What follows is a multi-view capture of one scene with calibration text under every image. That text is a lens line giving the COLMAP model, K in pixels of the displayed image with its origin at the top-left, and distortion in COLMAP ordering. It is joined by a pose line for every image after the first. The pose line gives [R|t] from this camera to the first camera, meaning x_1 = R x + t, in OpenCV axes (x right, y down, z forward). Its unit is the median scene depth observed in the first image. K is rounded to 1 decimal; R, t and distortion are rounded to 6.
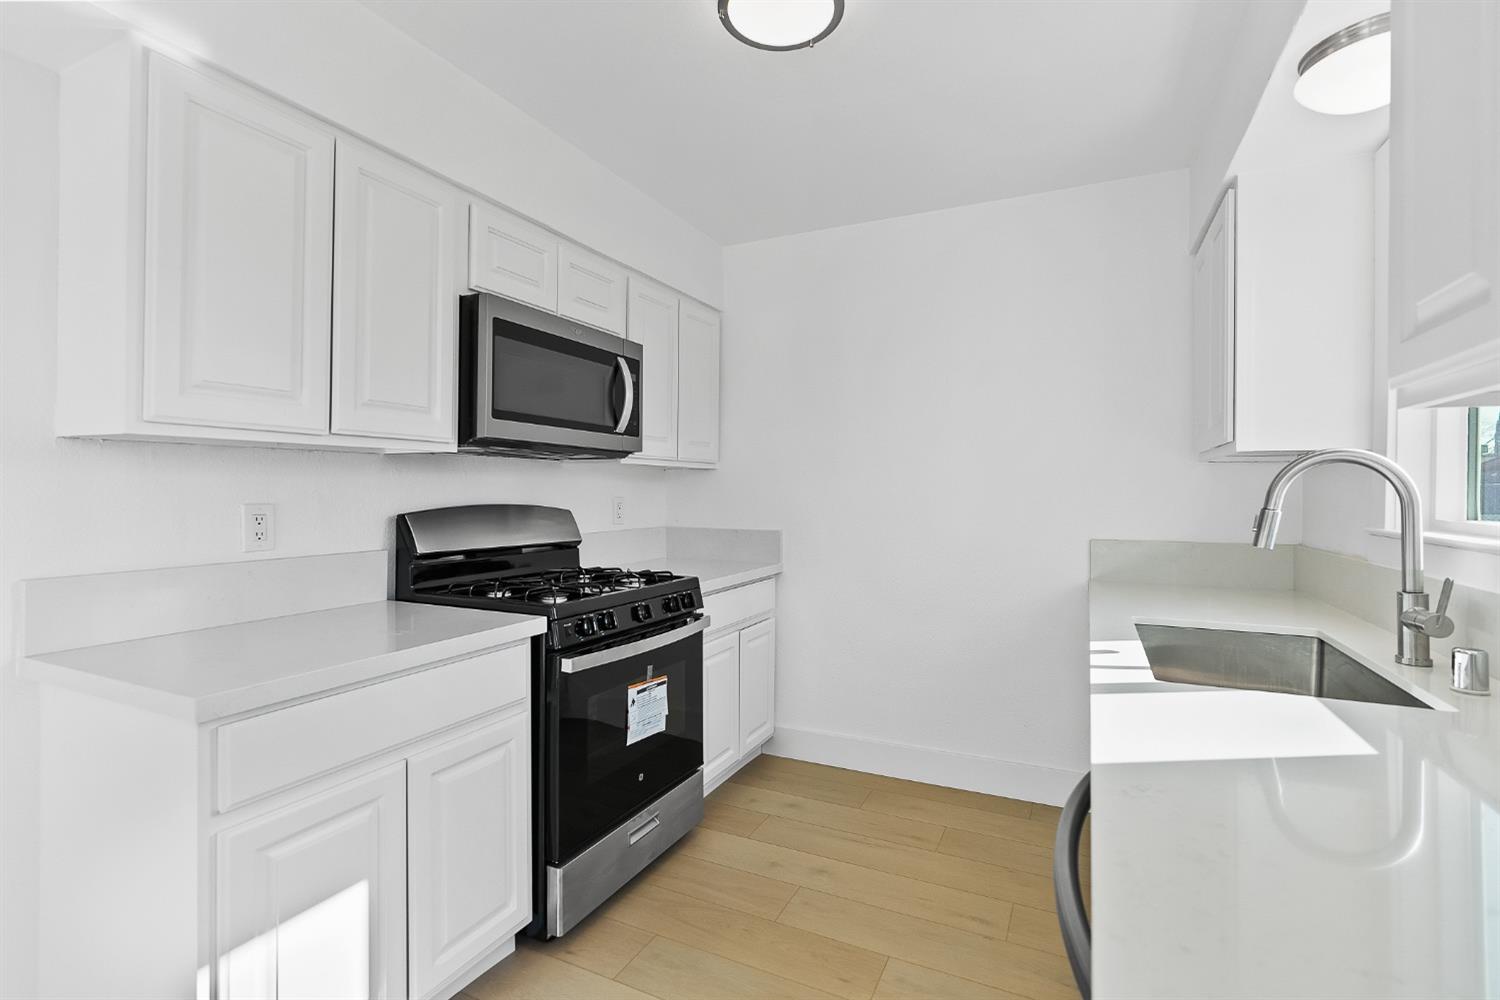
lens RADIAL K [[696.0, 0, 750.7], [0, 696.0, 493.2], [0, 0, 1]] dist [0.002764, 0.000326]
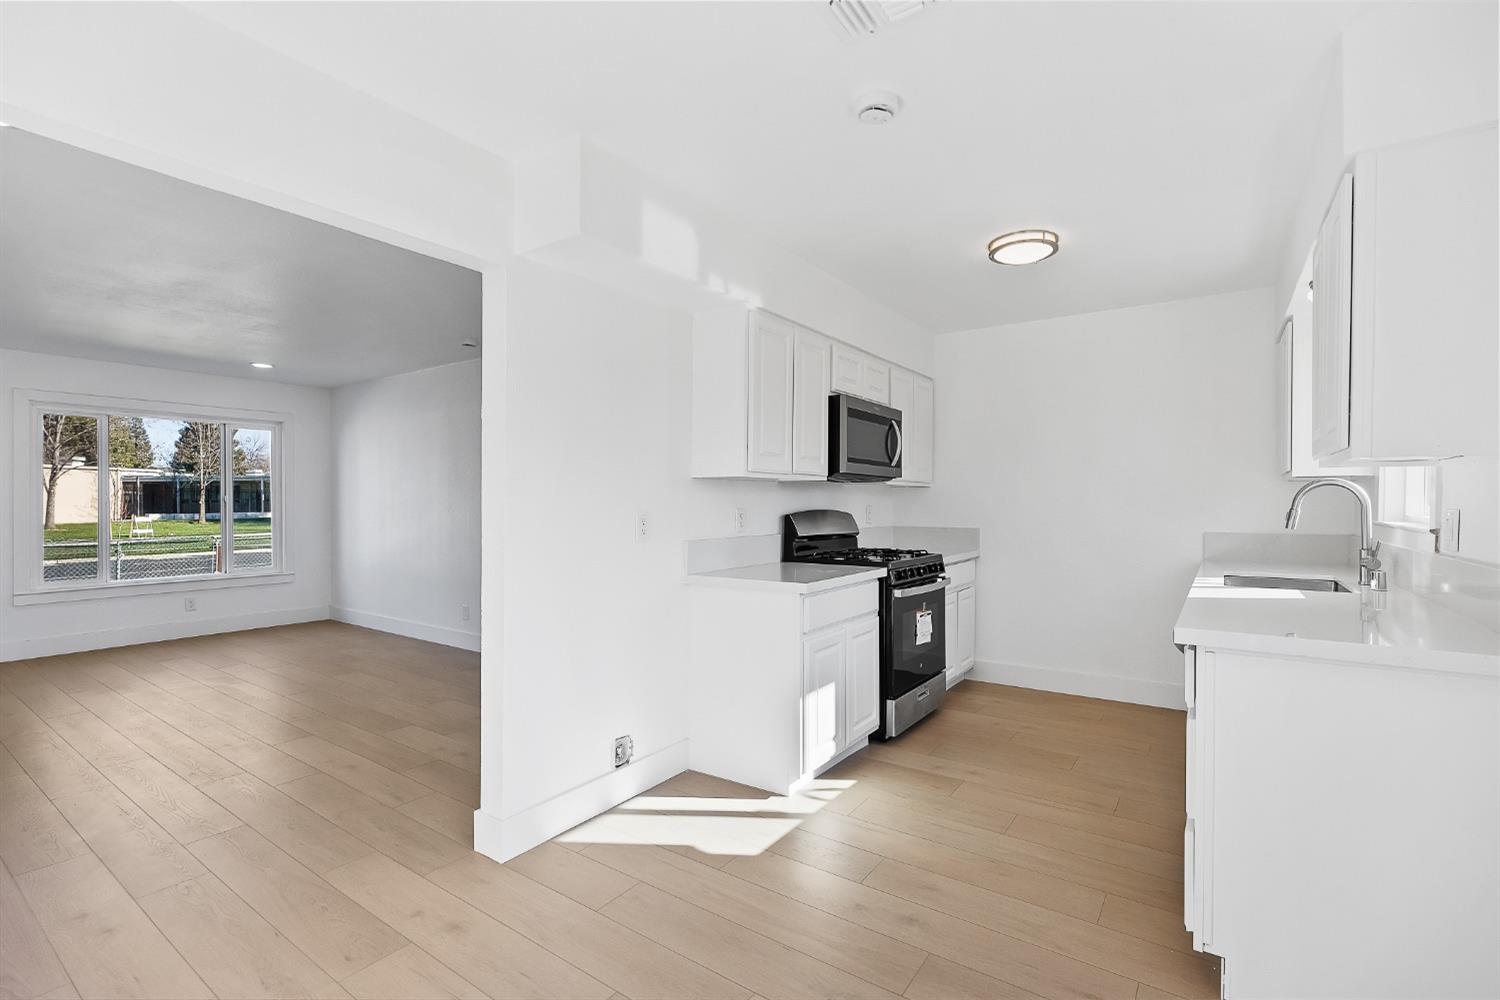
lens RADIAL K [[679.5, 0, 752.3], [0, 679.5, 505.9], [0, 0, 1]] dist [-0.002098, -0.000453]
pose [[0.988188, -0.002306, -0.153227, -0.323653], [0.002522, 0.999996, 0.001220, 0.005279], [0.153224, -0.001592, 0.988190, -0.768615]]
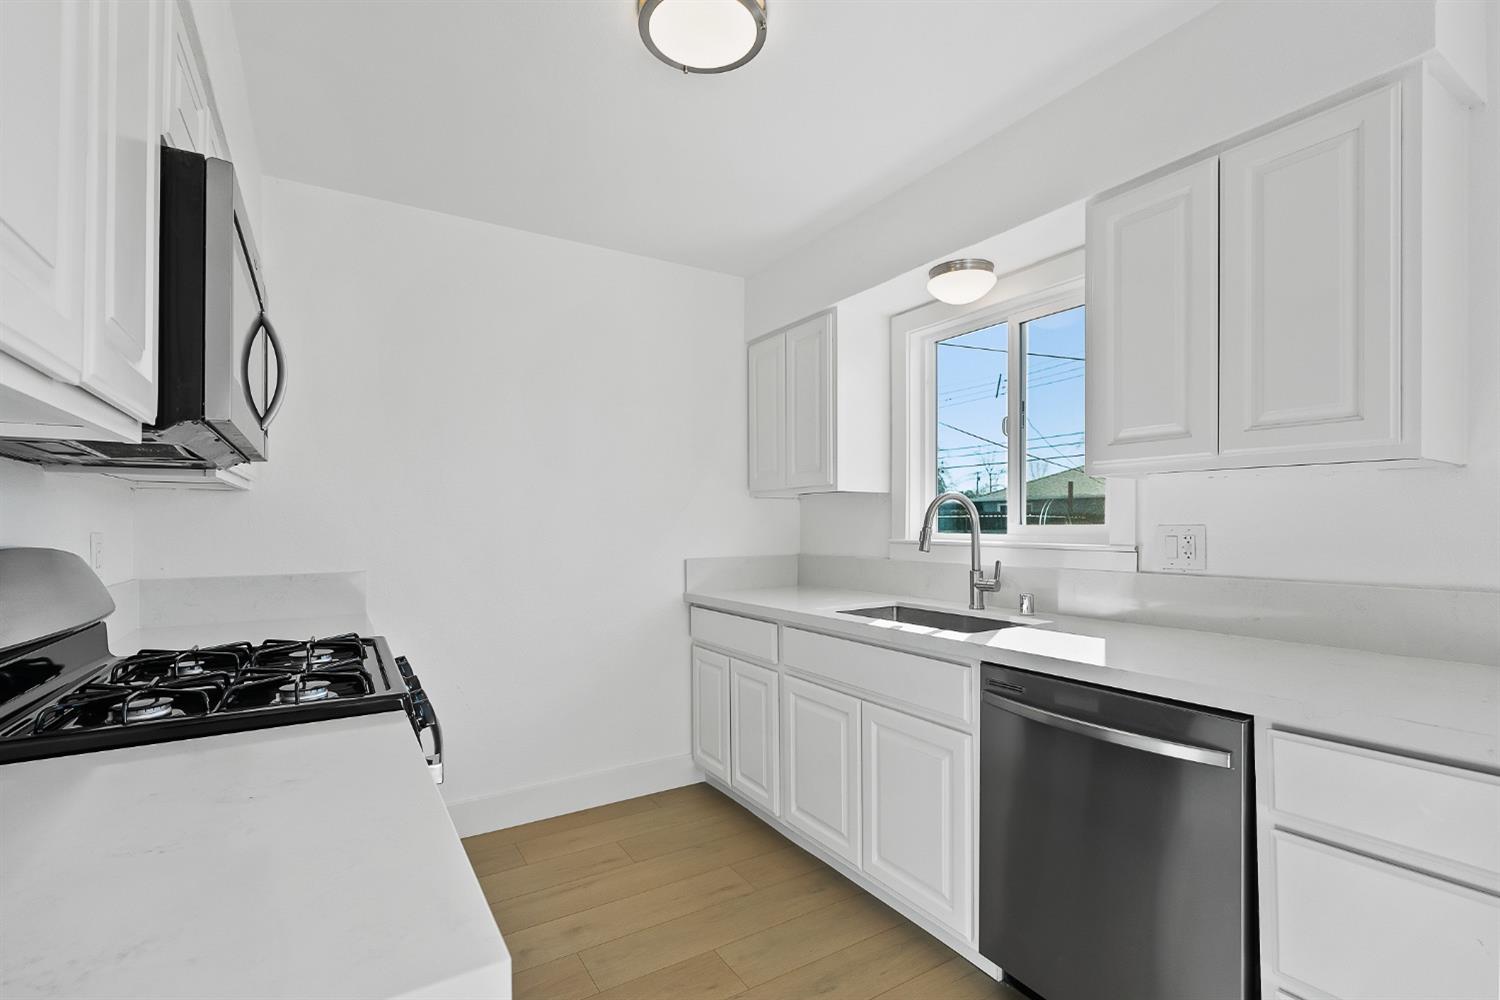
lens RADIAL K [[682.9, 0, 778.3], [0, 682.9, 518.1], [0, 0, 1]] dist [-0.001302, -0.000206]
pose [[0.524917, -0.002502, 0.851150, -0.563287], [0.011203, 0.999929, -0.003969, 0.002133], [-0.851080, 0.011619, 0.524908, 0.308088]]
